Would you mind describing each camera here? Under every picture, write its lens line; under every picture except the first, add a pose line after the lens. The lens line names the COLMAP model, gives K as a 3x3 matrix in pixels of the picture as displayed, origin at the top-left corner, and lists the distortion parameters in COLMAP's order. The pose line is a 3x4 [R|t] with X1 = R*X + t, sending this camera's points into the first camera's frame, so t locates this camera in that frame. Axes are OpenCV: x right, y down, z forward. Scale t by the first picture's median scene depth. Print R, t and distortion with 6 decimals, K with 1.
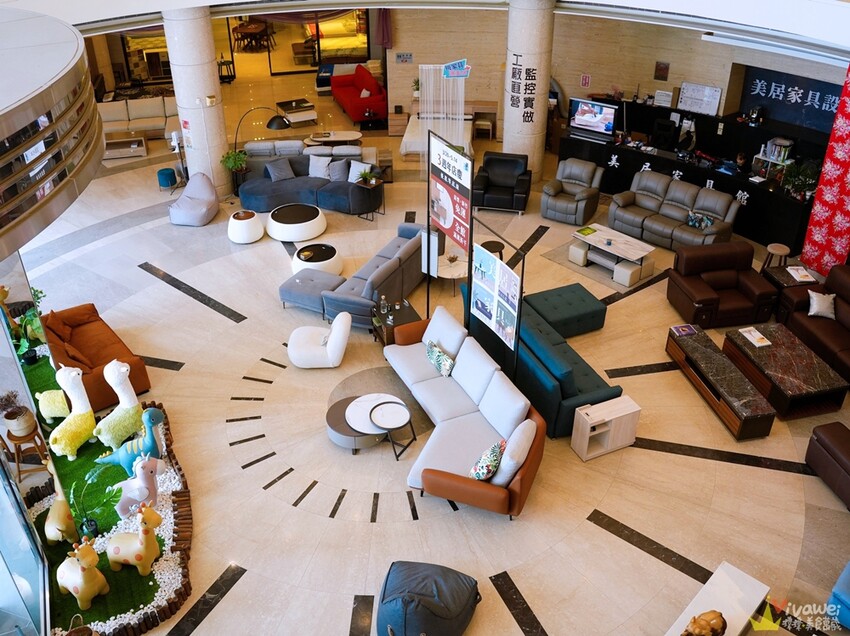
lens RADIAL K [[807.3, 0, 425.0], [0, 807.3, 318.0], [0, 0, 1]] dist [-0.046299, 0.003548]
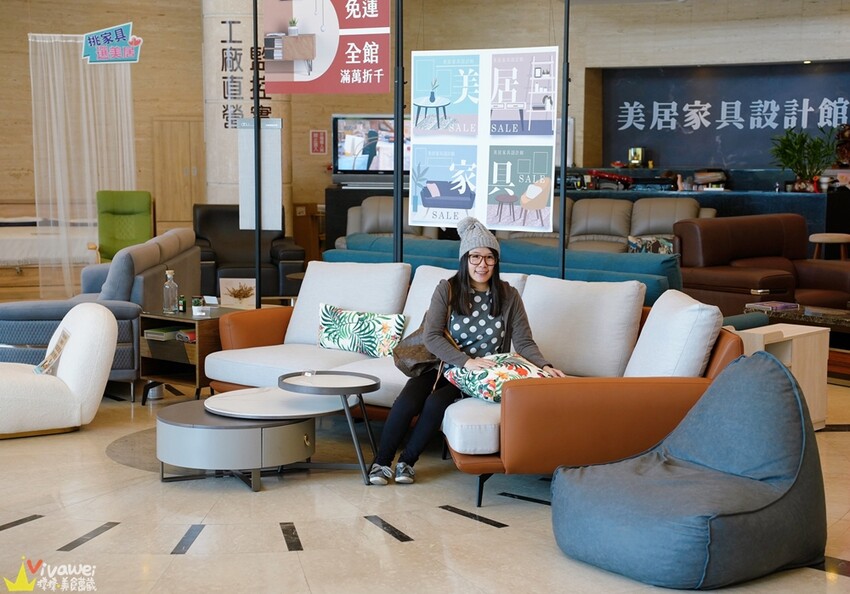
lens RADIAL K [[1650.6, 0, 425.0], [0, 1650.6, 297.0], [0, 0, 1]] dist [0.328558, 0.206856]
pose [[0.902363, -0.037383, 0.429352, -0.231357], [0.229828, 0.884496, -0.406013, 0.280643], [-0.364582, 0.465048, 0.806728, 0.180850]]
